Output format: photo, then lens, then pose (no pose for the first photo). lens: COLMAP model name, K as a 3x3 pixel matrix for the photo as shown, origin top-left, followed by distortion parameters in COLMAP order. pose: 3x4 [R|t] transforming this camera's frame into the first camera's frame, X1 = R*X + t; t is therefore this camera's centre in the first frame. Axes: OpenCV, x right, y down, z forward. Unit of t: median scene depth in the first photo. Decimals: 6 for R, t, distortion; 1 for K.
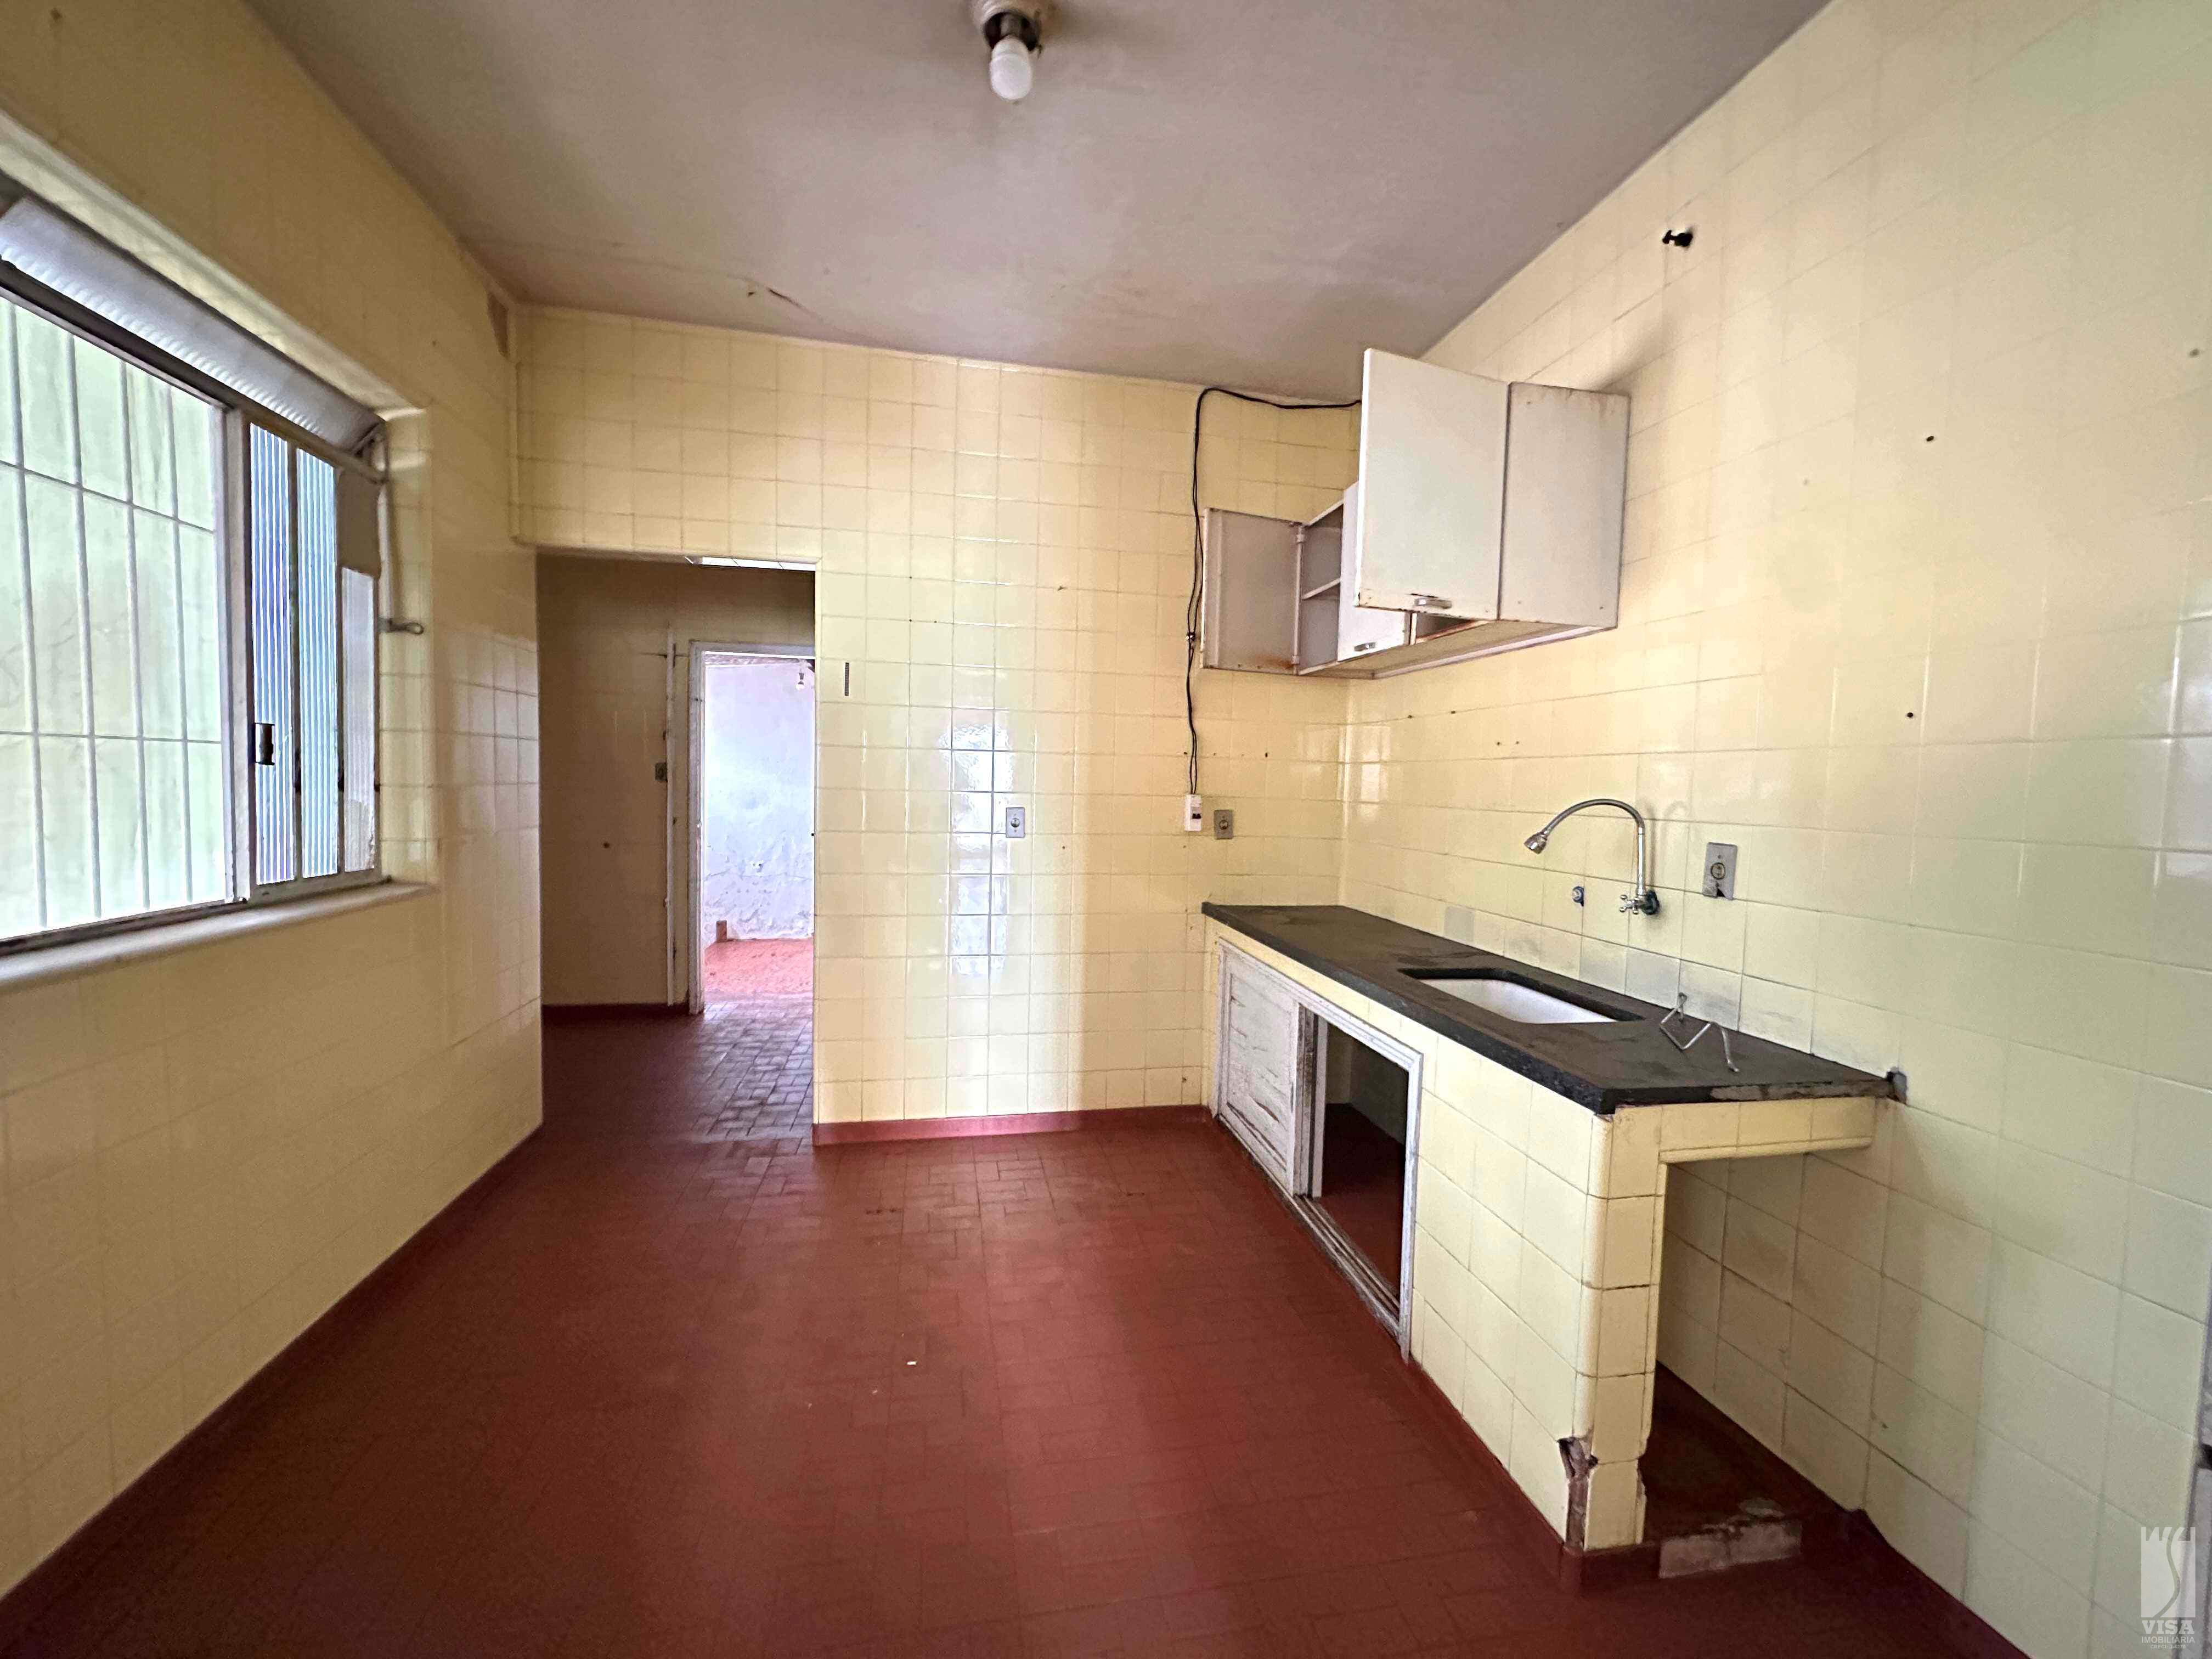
lens RADIAL K [[878.4, 0, 1104.1], [0, 878.4, 831.0], [0, 0, 1]] dist [-0.001401, -0.000251]
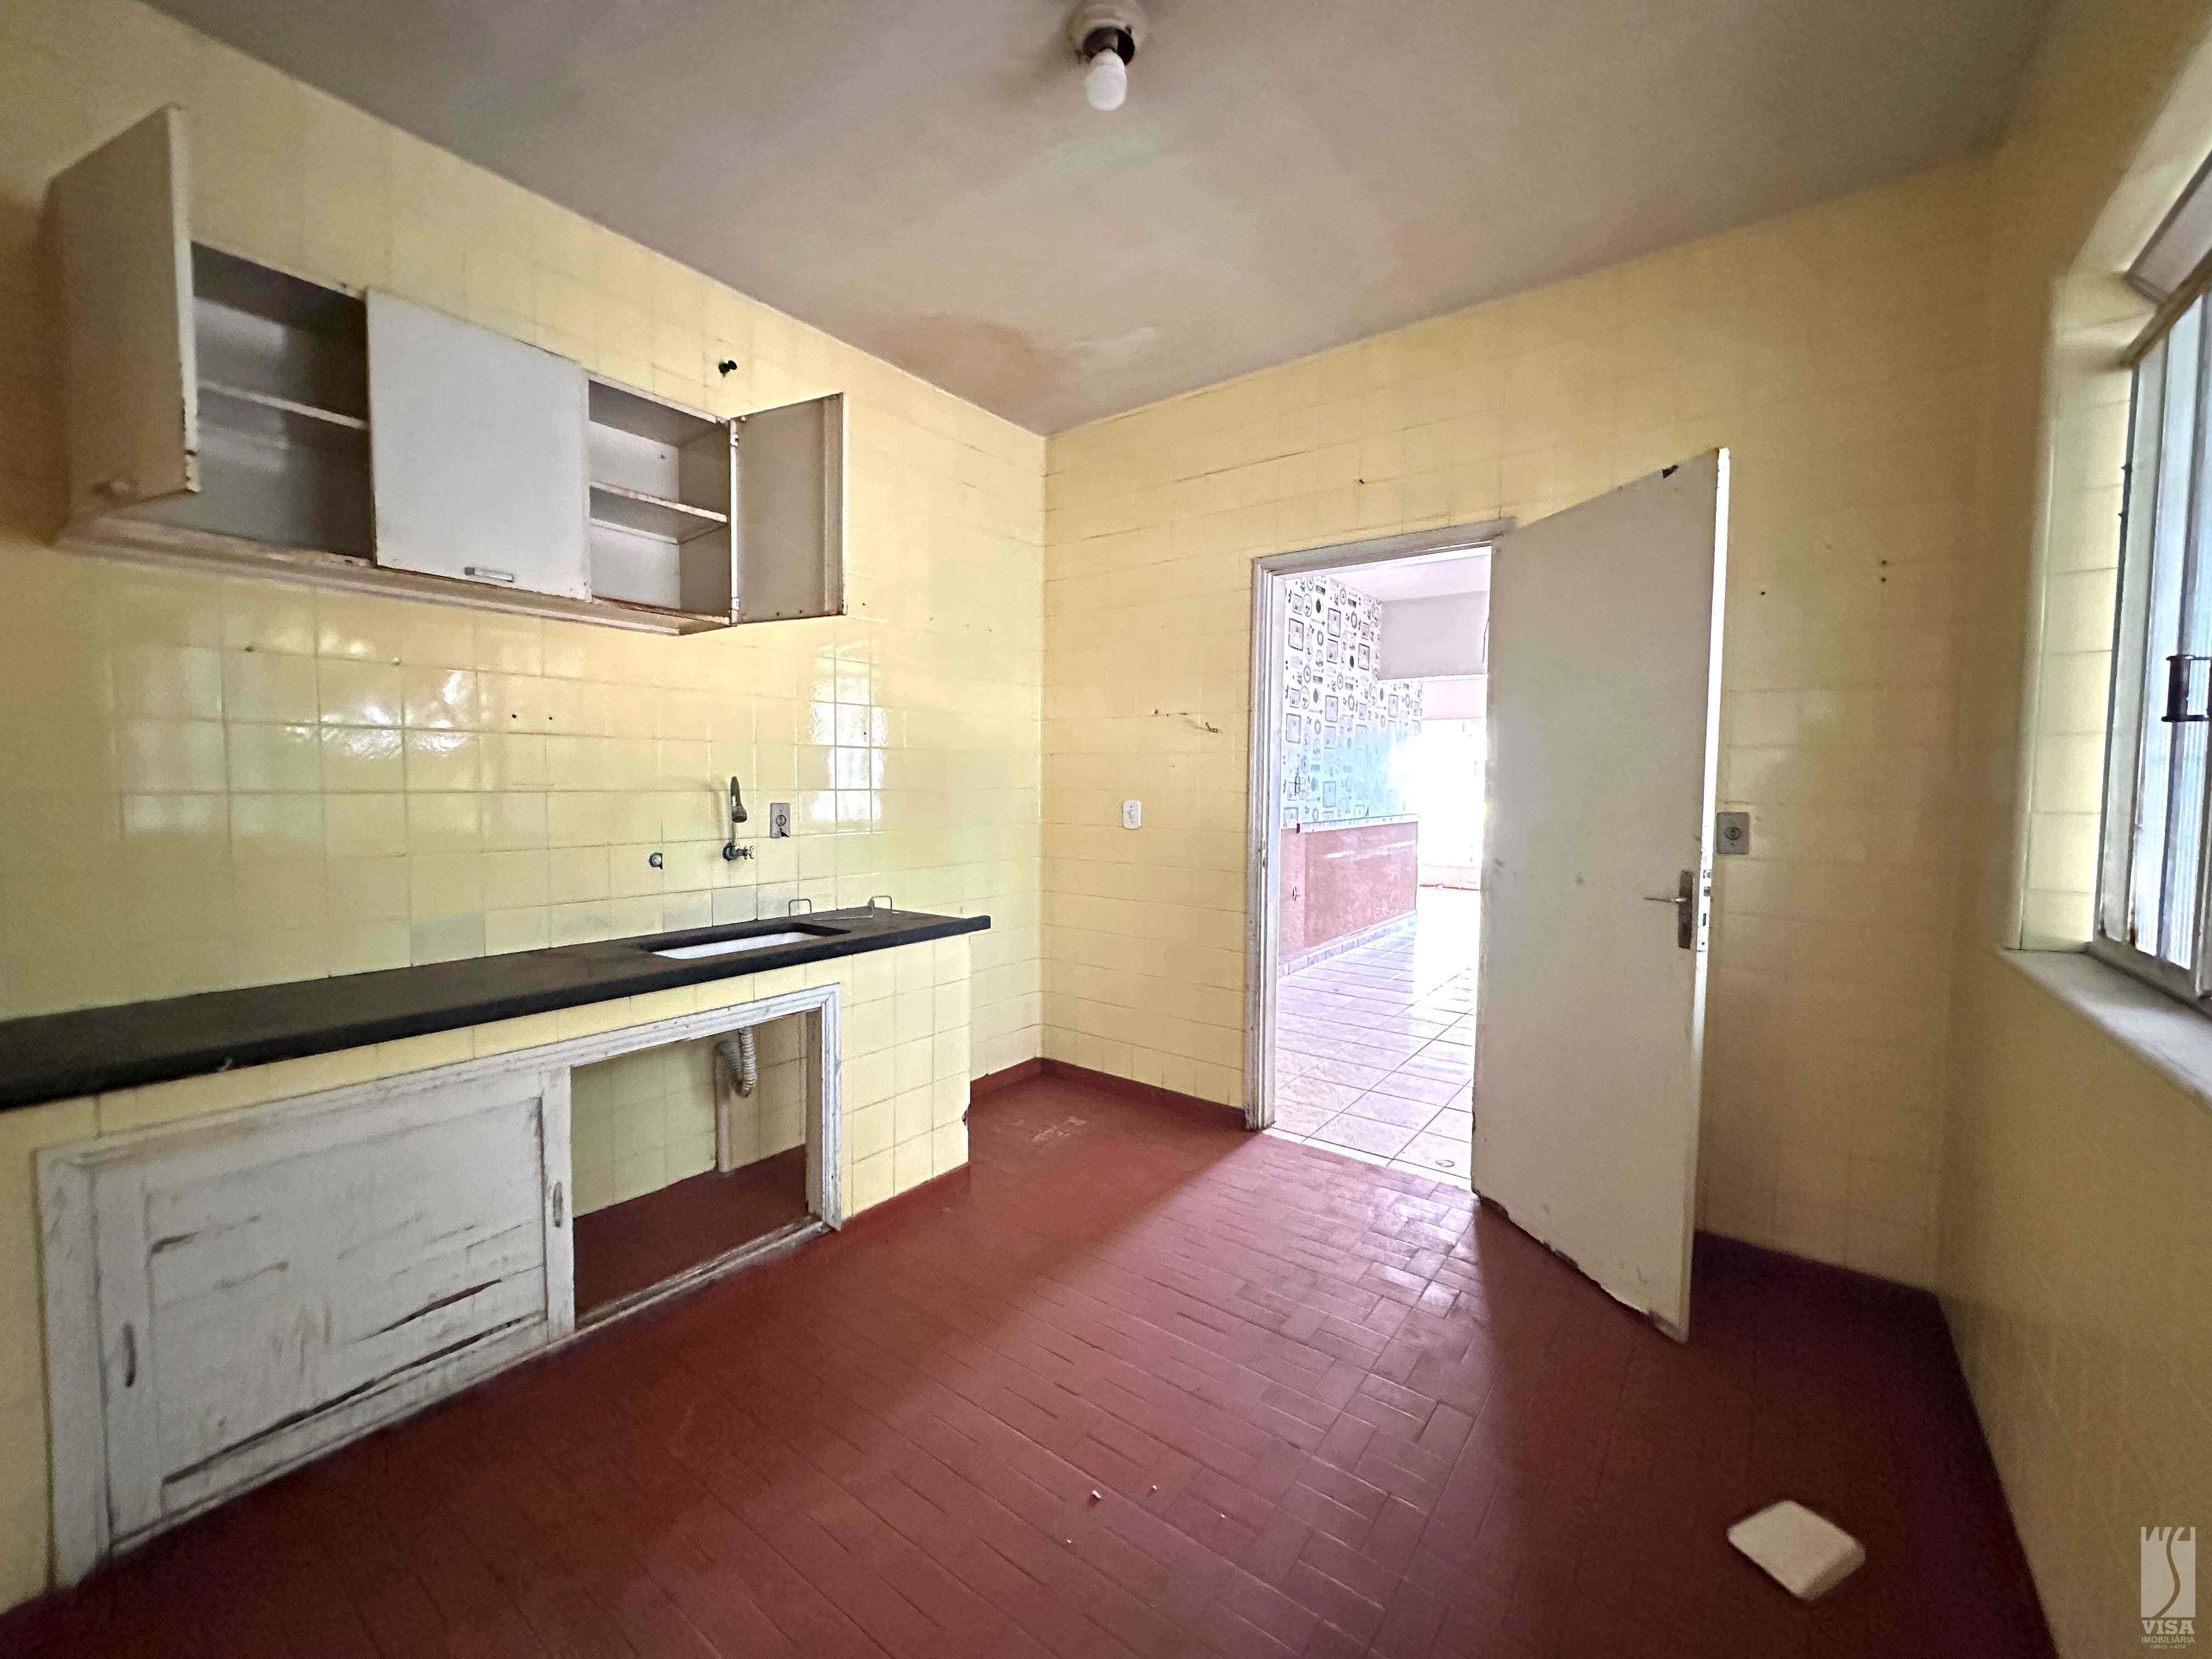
lens RADIAL K [[878.4, 0, 1104.1], [0, 878.4, 831.0], [0, 0, 1]] dist [-0.001401, -0.000251]
pose [[-0.668855, -0.077862, 0.739304, -0.801645], [0.012406, 0.993192, 0.115825, -0.104087], [-0.743290, 0.086642, -0.663335, 1.520378]]
